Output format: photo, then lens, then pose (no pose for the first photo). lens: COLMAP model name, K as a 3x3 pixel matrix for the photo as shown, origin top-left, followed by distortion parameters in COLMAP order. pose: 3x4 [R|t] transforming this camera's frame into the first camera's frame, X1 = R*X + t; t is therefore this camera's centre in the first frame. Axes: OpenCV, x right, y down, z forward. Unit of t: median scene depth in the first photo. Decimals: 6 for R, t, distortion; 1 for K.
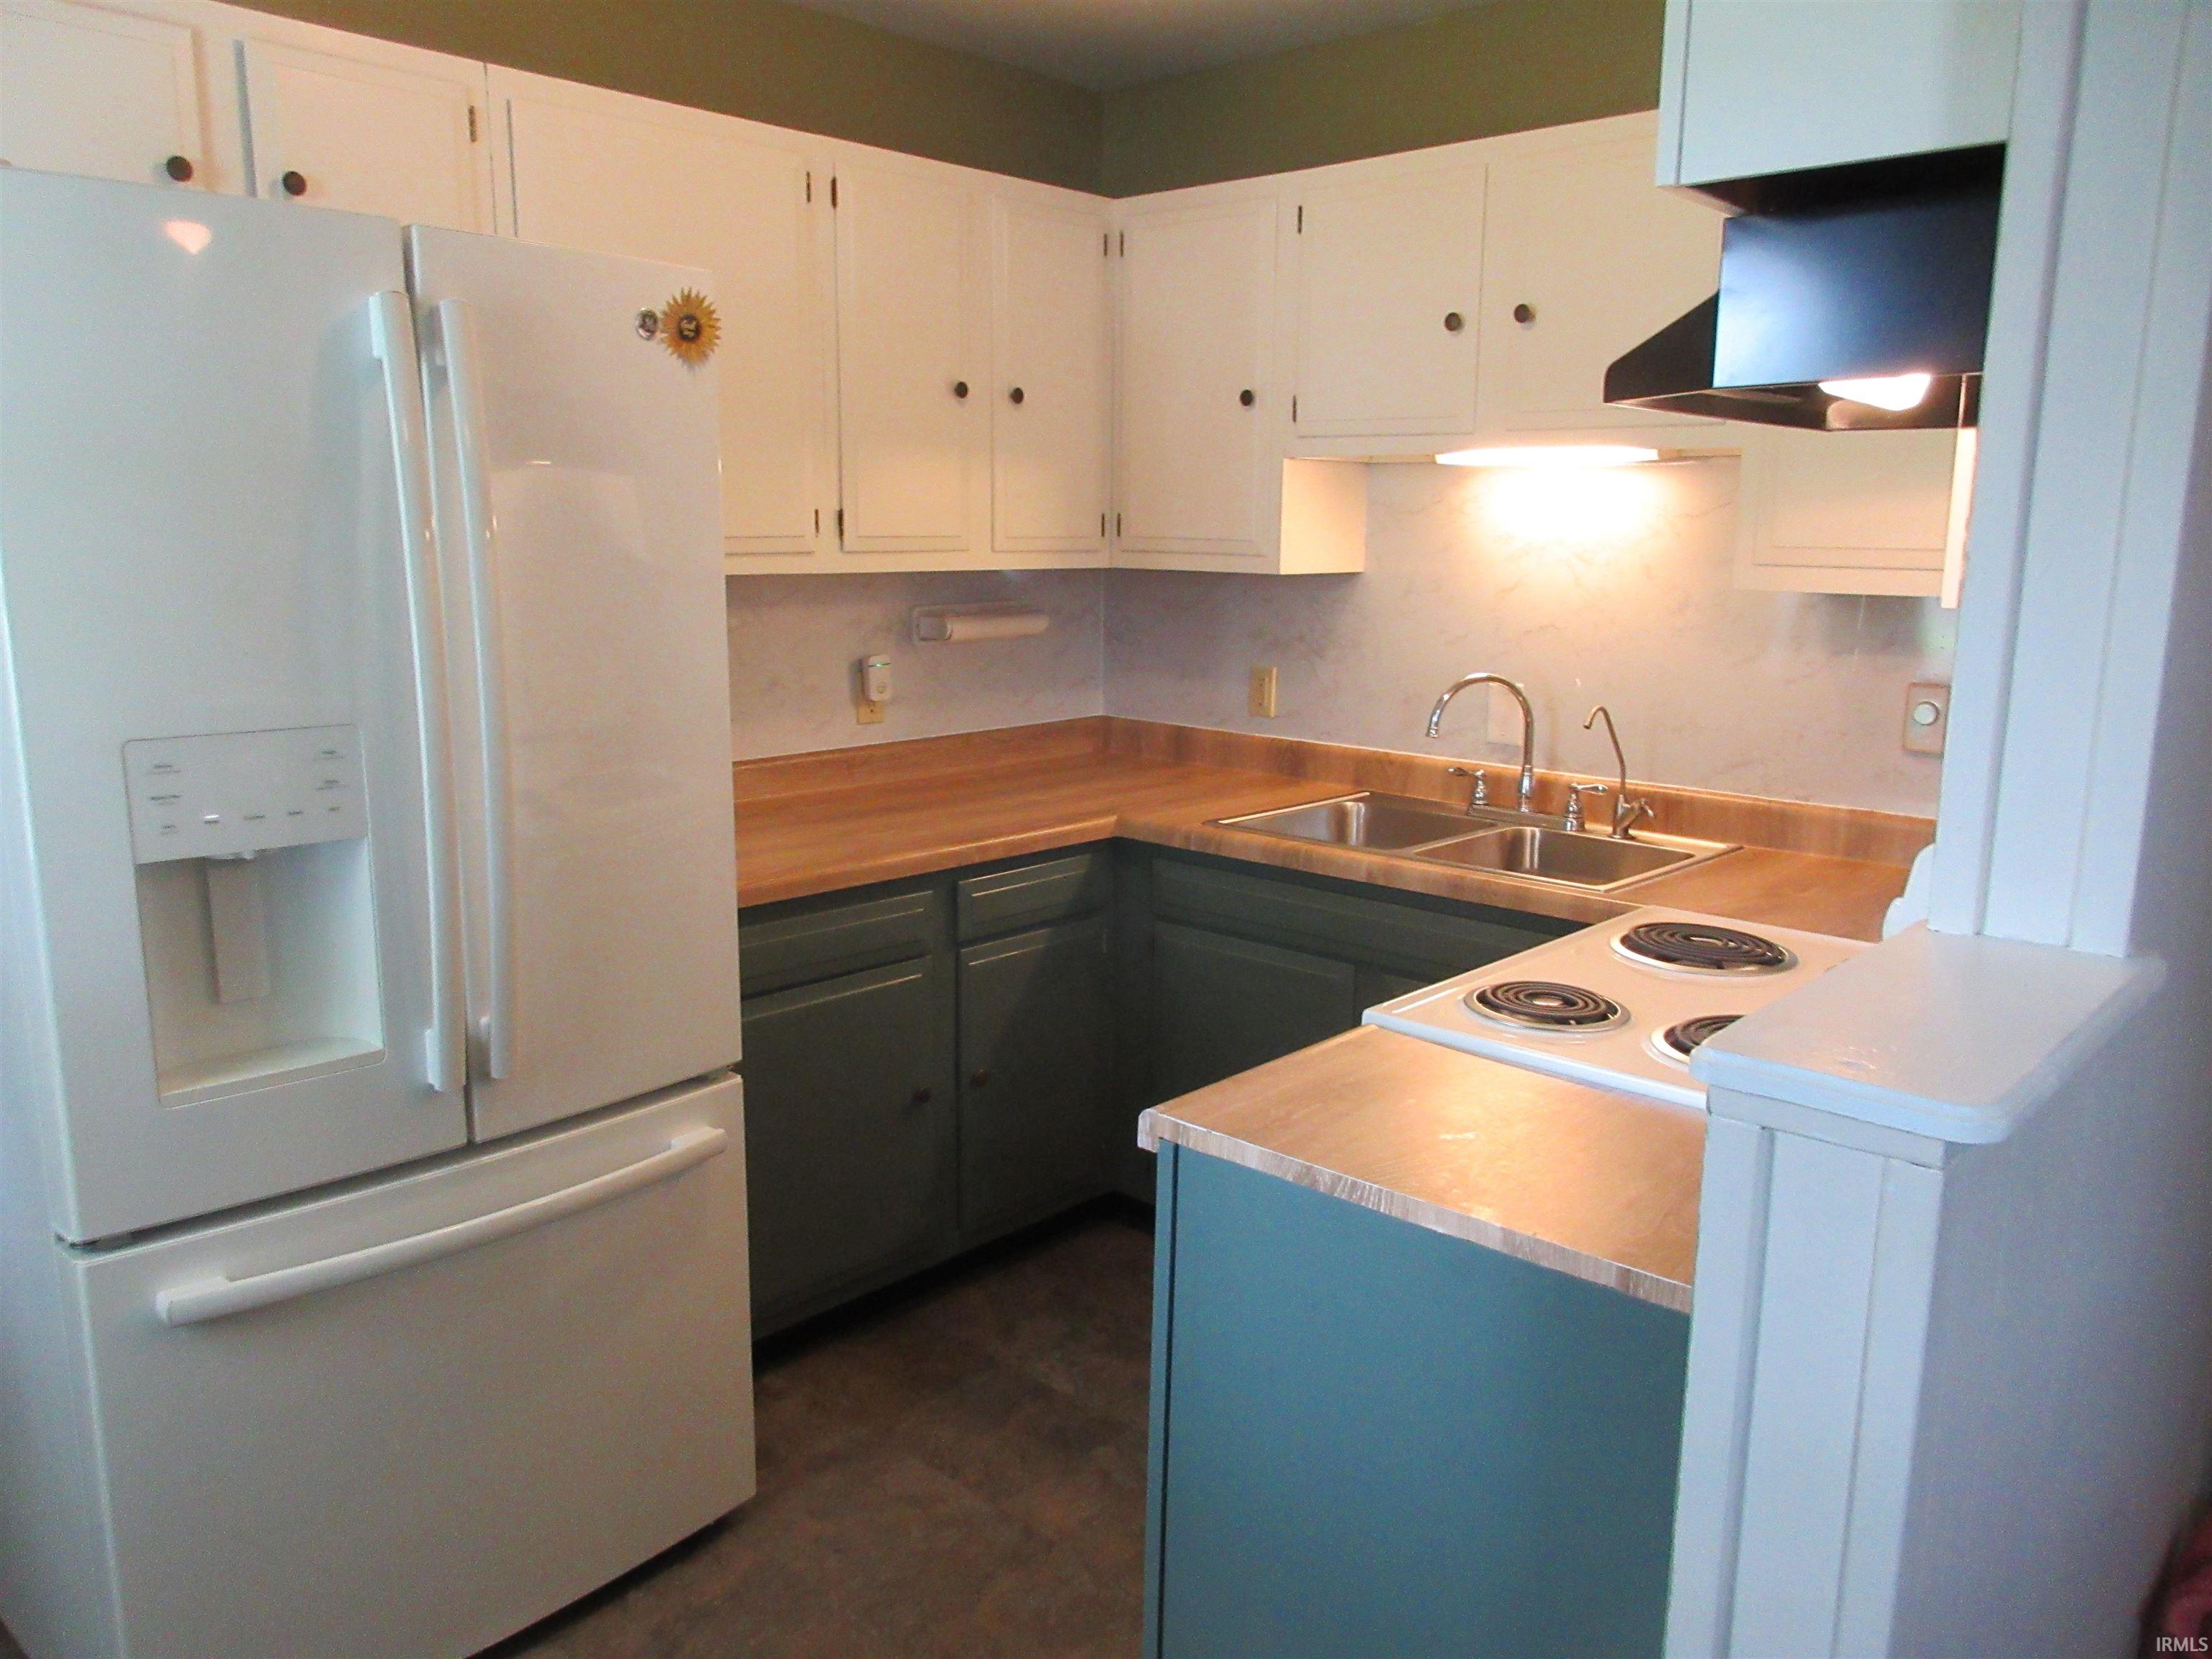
lens RADIAL K [[1608.1, 0, 1106.0], [0, 1608.1, 829.5], [0, 0, 1]] dist [-0.143675, 0.000056]
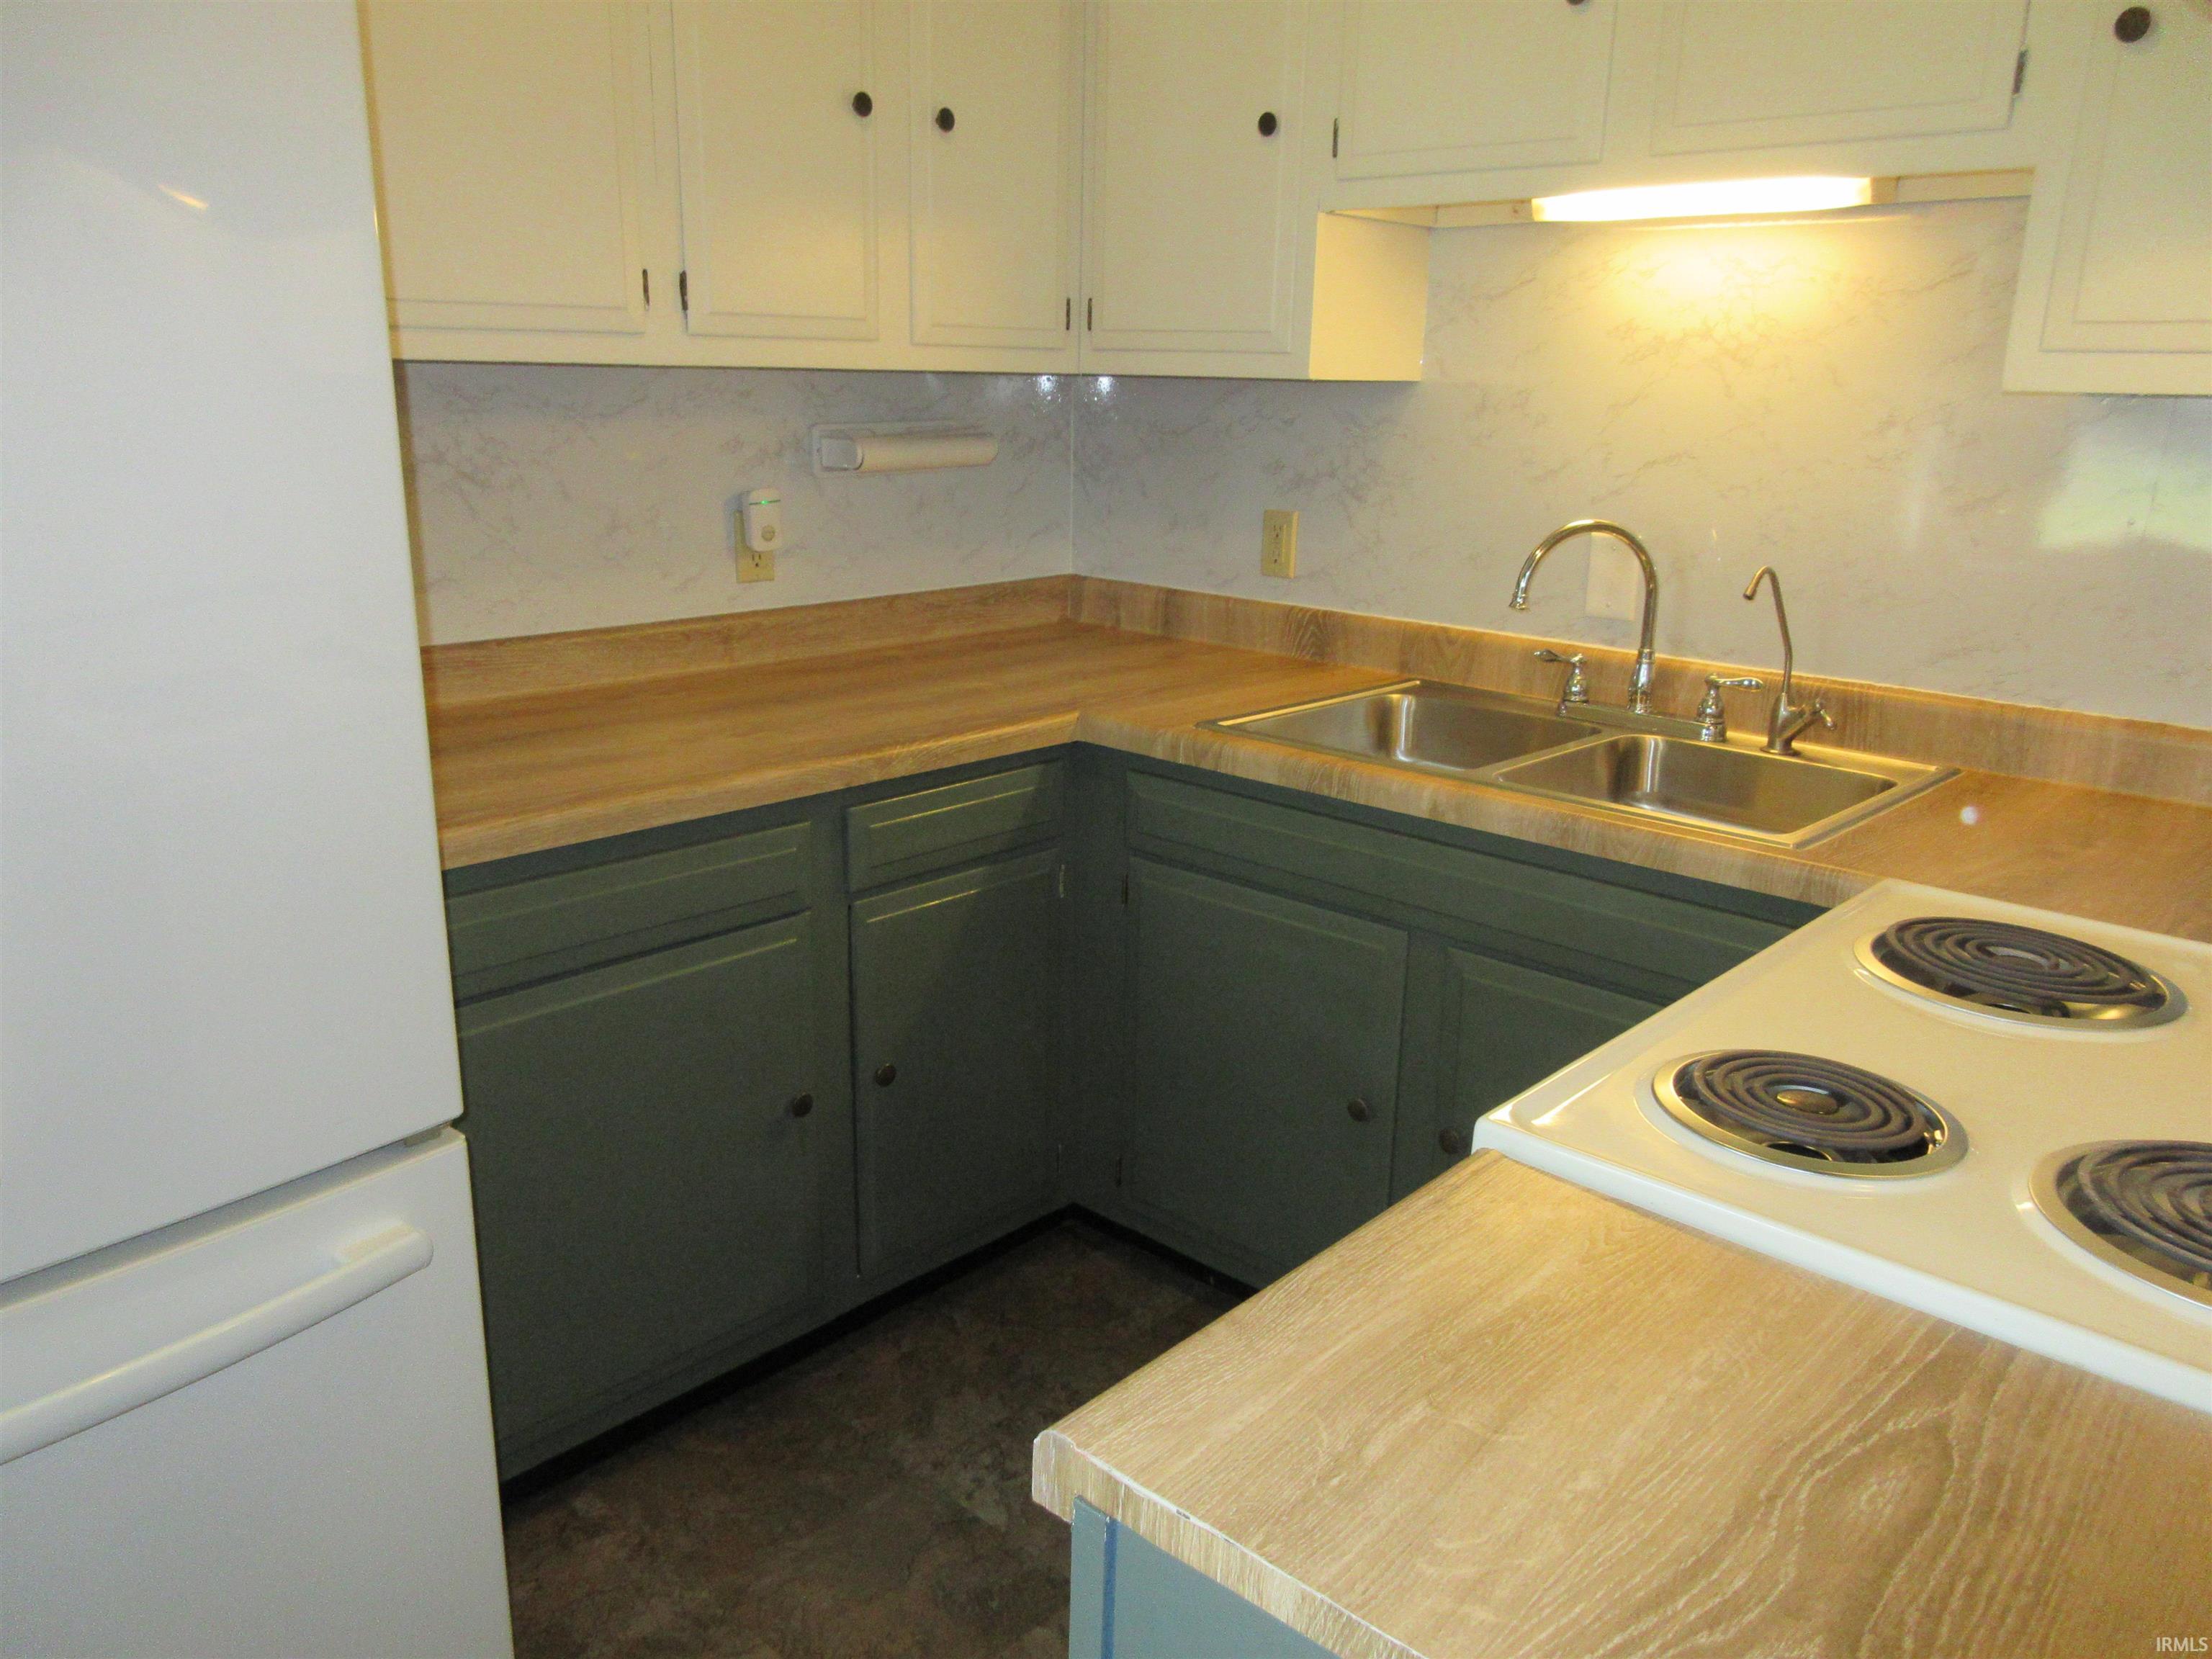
lens RADIAL K [[1648.9, 0, 1106.0], [0, 1648.9, 829.5], [0, 0, 1]] dist [-0.047407, -0.000276]
pose [[0.999949, 0.009841, 0.002275, 0.018117], [-0.009995, 0.996588, 0.081936, -0.017290], [-0.001461, -0.081954, 0.996635, 0.254114]]
